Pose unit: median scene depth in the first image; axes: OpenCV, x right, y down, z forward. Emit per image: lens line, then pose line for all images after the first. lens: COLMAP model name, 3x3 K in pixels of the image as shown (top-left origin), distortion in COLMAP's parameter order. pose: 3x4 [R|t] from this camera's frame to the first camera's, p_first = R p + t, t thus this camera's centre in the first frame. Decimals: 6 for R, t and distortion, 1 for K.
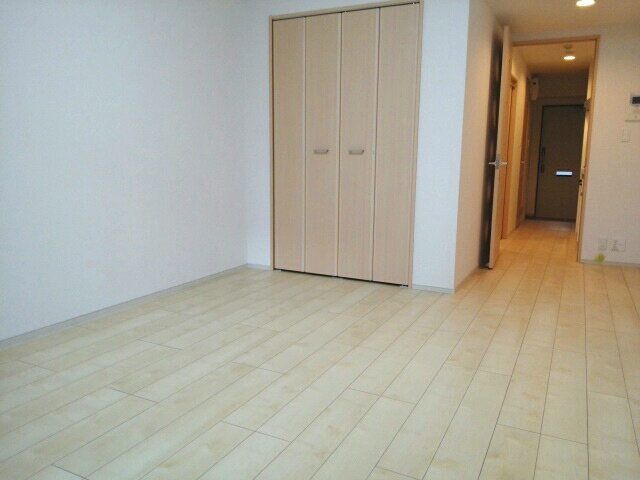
lens RADIAL K [[503.2, 0, 327.0], [0, 503.2, 234.0], [0, 0, 1]] dist [0.057581, -0.112907]
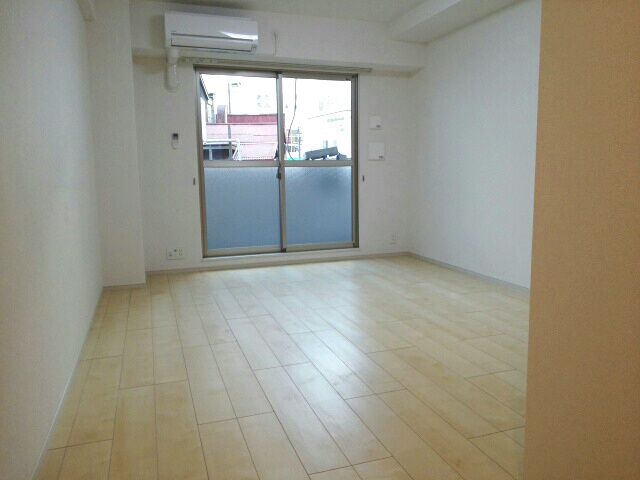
lens RADIAL K [[503.2, 0, 327.0], [0, 503.2, 234.0], [0, 0, 1]] dist [0.057581, -0.112907]
pose [[-0.698953, 0.088542, -0.709665, 0.872781], [-0.101347, 0.970029, 0.220844, -0.230628], [0.707950, 0.226282, -0.669032, 1.550745]]
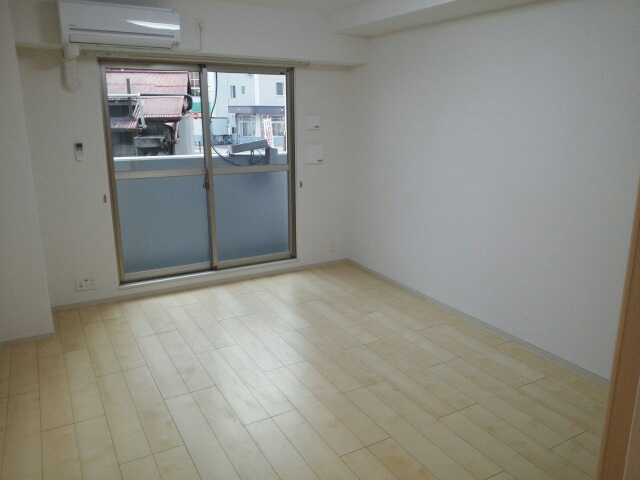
lens RADIAL K [[503.2, 0, 327.0], [0, 503.2, 234.0], [0, 0, 1]] dist [0.057581, -0.112907]
pose [[-0.558199, 0.185019, -0.808815, 0.784010], [-0.132953, 0.942277, 0.307306, -0.429121], [0.818985, 0.279072, -0.501380, 1.297245]]
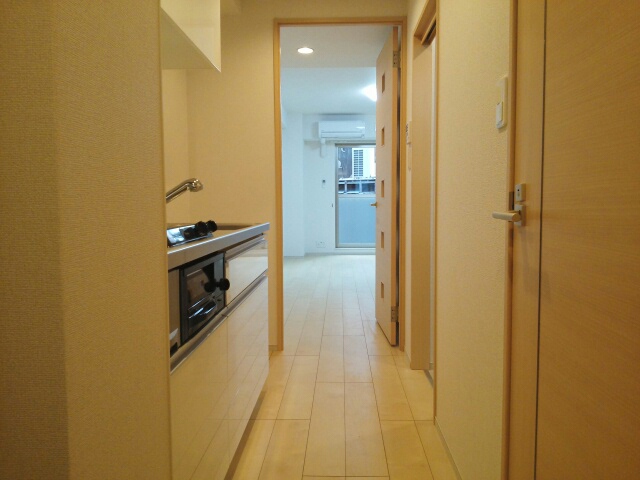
lens RADIAL K [[503.2, 0, 327.0], [0, 503.2, 234.0], [0, 0, 1]] dist [0.057581, -0.112907]
pose [[-0.909299, 0.020745, -0.415625, 1.333320], [-0.067880, 0.977986, 0.197321, -0.439828], [0.410569, 0.207636, -0.887874, 2.973040]]
